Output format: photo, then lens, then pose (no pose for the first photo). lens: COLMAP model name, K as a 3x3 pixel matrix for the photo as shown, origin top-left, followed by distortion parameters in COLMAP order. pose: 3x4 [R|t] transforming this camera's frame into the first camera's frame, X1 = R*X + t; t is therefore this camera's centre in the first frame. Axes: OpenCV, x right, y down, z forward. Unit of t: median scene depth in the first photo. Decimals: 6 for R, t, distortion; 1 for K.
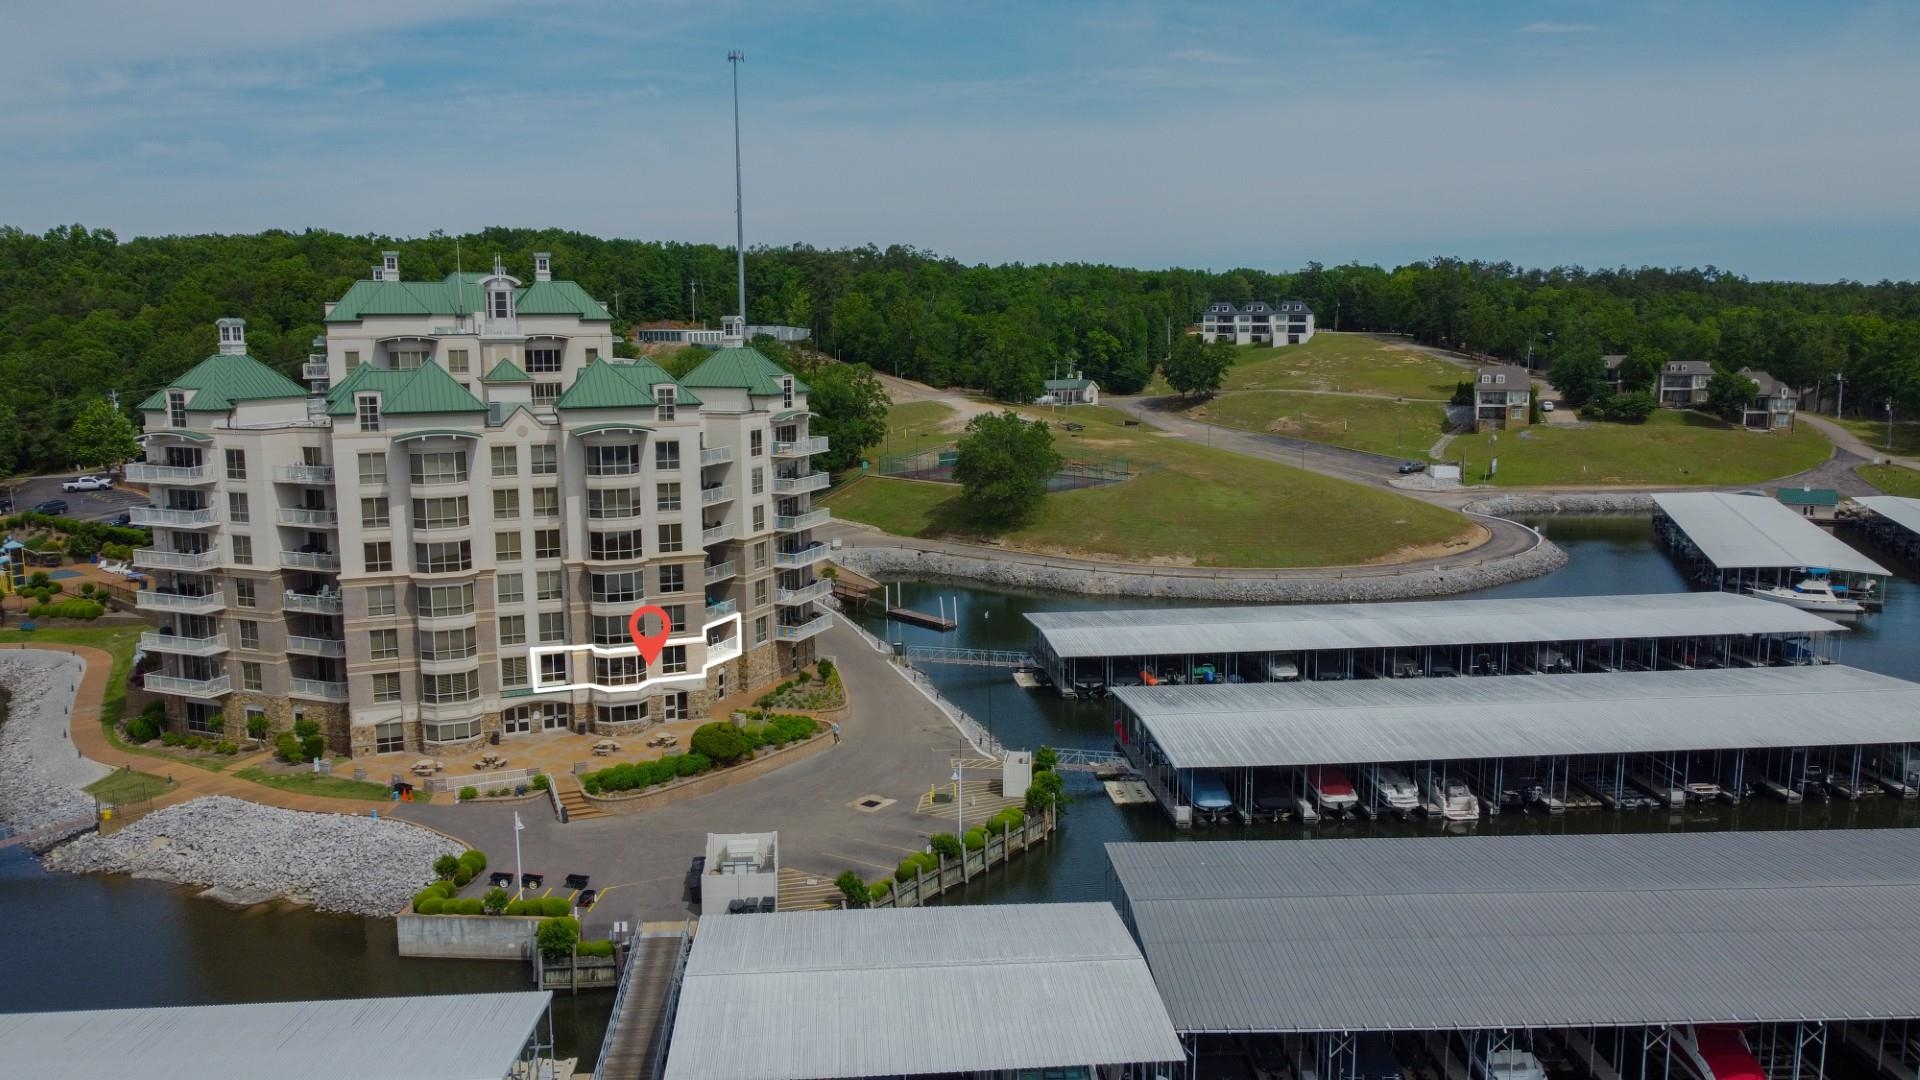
lens RADIAL K [[1476.9, 0, 974.7], [0, 1476.9, 495.4], [0, 0, 1]] dist [0.011815, 0.005184]
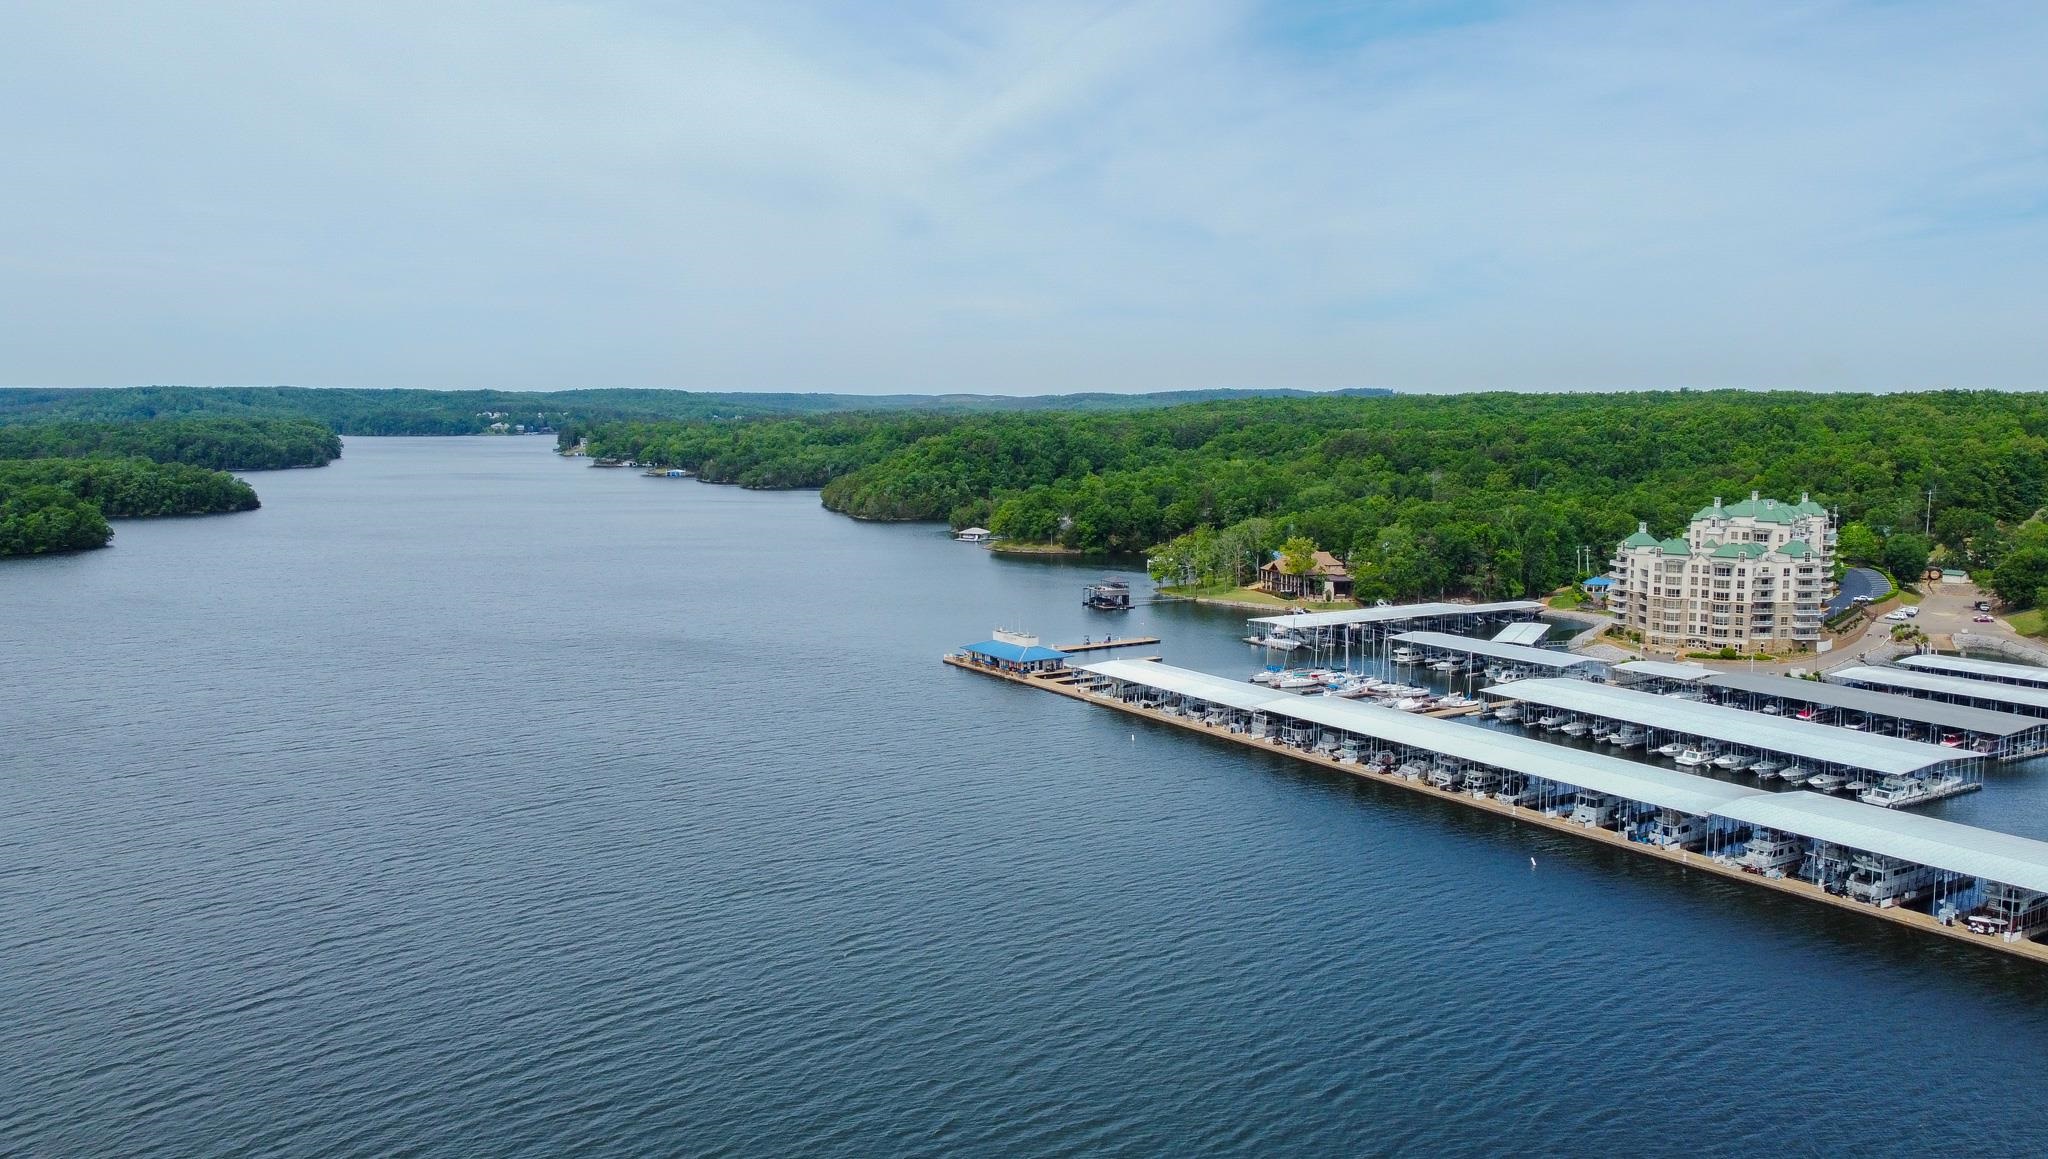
lens RADIAL K [[1678.5, 0, 1010.3], [0, 1678.5, 573.0], [0, 0, 1]] dist [0.015108, 0.000531]
pose [[0.476141, 0.101818, -0.873454, 2.393184], [-0.110204, 0.992352, 0.055603, -0.056524], [0.872436, 0.069783, 0.483721, -2.355265]]
